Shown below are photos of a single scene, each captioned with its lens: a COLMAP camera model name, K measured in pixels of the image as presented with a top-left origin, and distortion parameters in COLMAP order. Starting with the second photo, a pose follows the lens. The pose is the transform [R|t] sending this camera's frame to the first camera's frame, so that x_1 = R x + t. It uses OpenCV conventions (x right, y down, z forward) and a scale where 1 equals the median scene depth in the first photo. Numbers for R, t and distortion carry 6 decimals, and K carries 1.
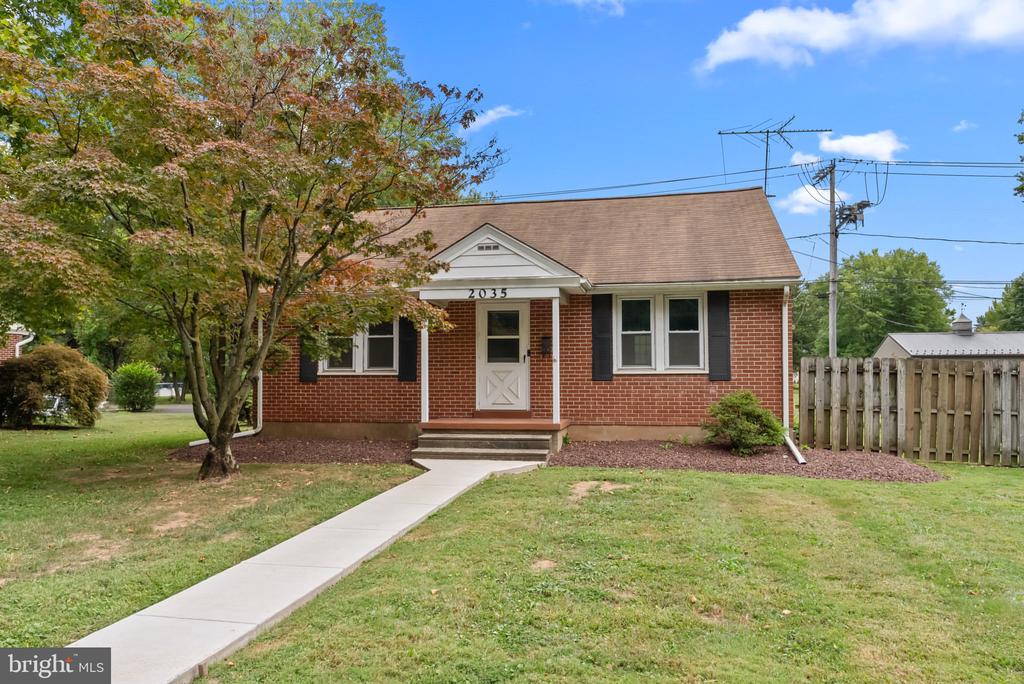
lens RADIAL K [[758.7, 0, 510.8], [0, 758.7, 345.8], [0, 0, 1]] dist [-0.000943, 0.000020]
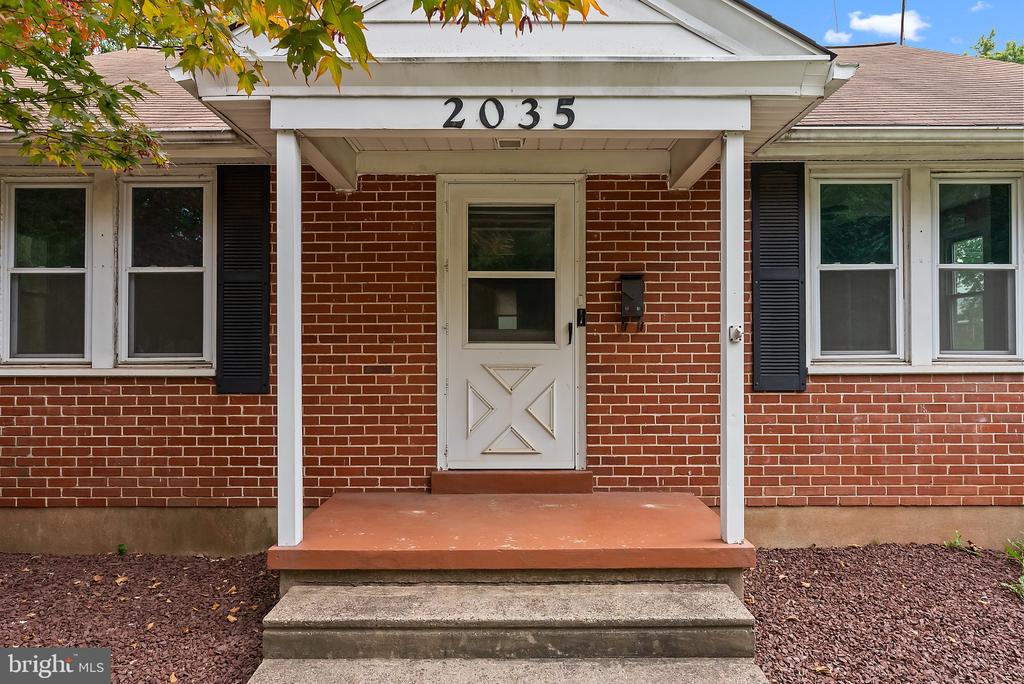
lens RADIAL K [[640.4, 0, 514.8], [0, 640.4, 338.9], [0, 0, 1]] dist [0.005174, -0.000645]
pose [[0.978697, 0.002103, 0.205301, -0.073962], [-0.008124, 0.999561, 0.028492, 0.011406], [-0.205151, -0.029553, 0.978284, 0.695103]]
